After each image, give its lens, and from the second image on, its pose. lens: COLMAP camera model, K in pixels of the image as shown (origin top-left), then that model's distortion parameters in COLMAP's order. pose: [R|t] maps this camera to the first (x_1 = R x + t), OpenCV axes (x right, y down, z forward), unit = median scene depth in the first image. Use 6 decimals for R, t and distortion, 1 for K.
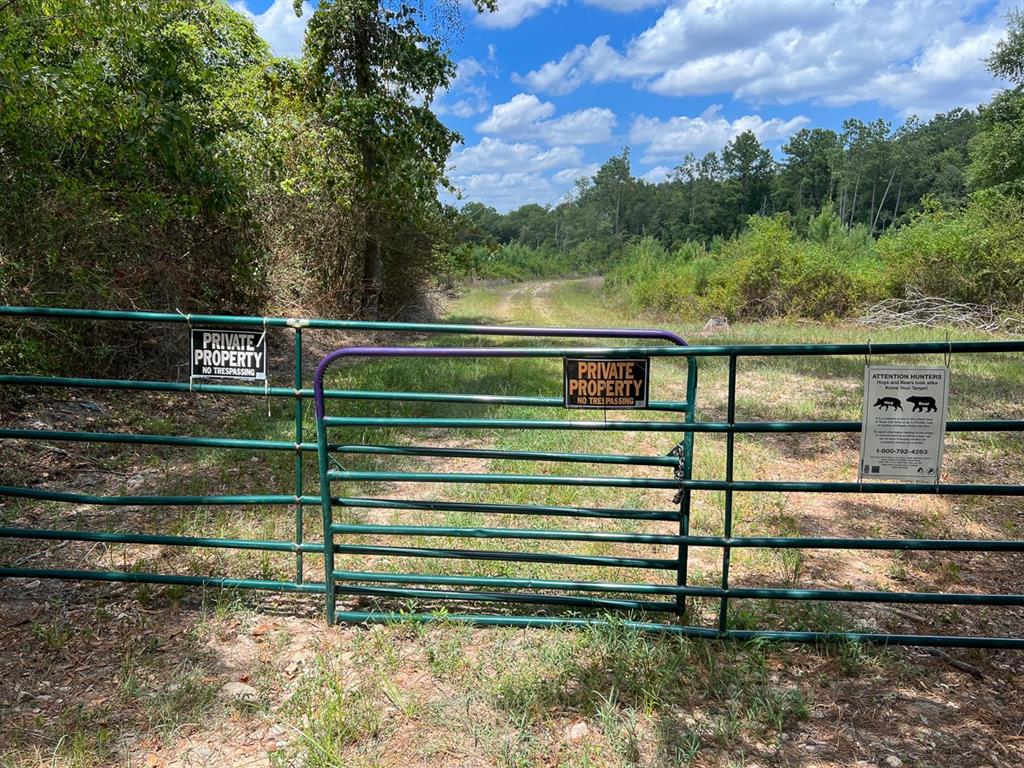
lens RADIAL K [[768.4, 0, 512.2], [0, 768.4, 384.0], [0, 0, 1]] dist [0.010132, 0.001398]
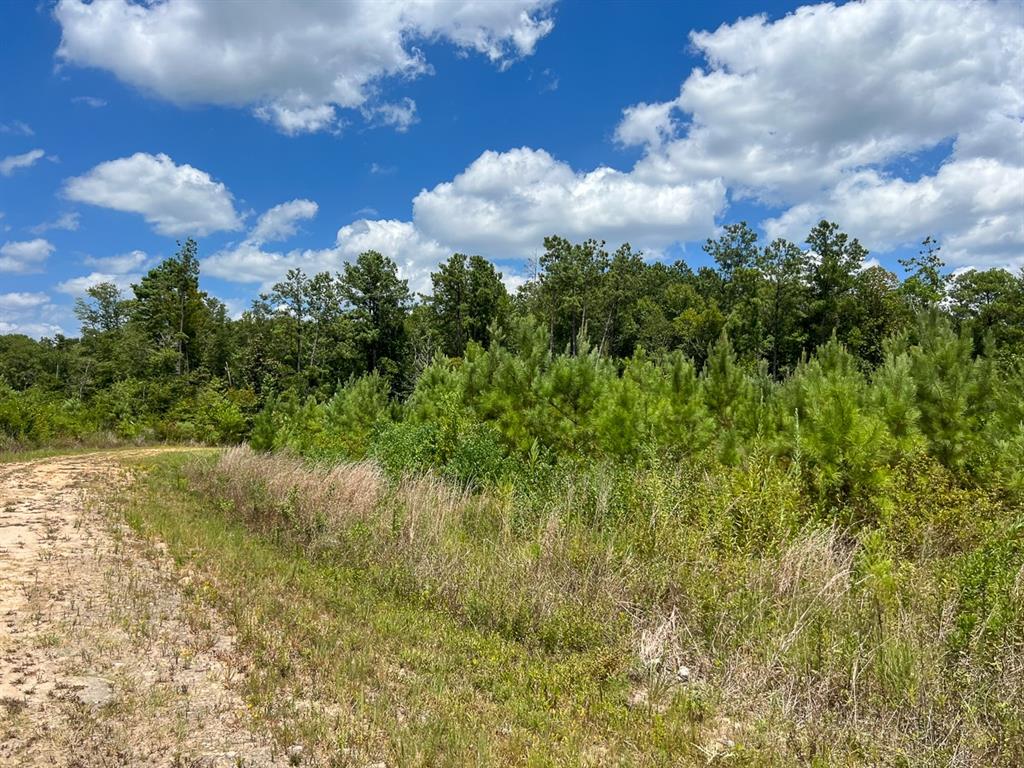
lens RADIAL K [[768.4, 0, 513.8], [0, 768.4, 382.4], [0, 0, 1]] dist [0.010132, 0.001398]
pose [[0.818646, 0.072725, 0.569675, 0.006879], [0.054146, 0.977757, -0.202631, -0.056000], [-0.571740, 0.196728, 0.796499, 0.400420]]
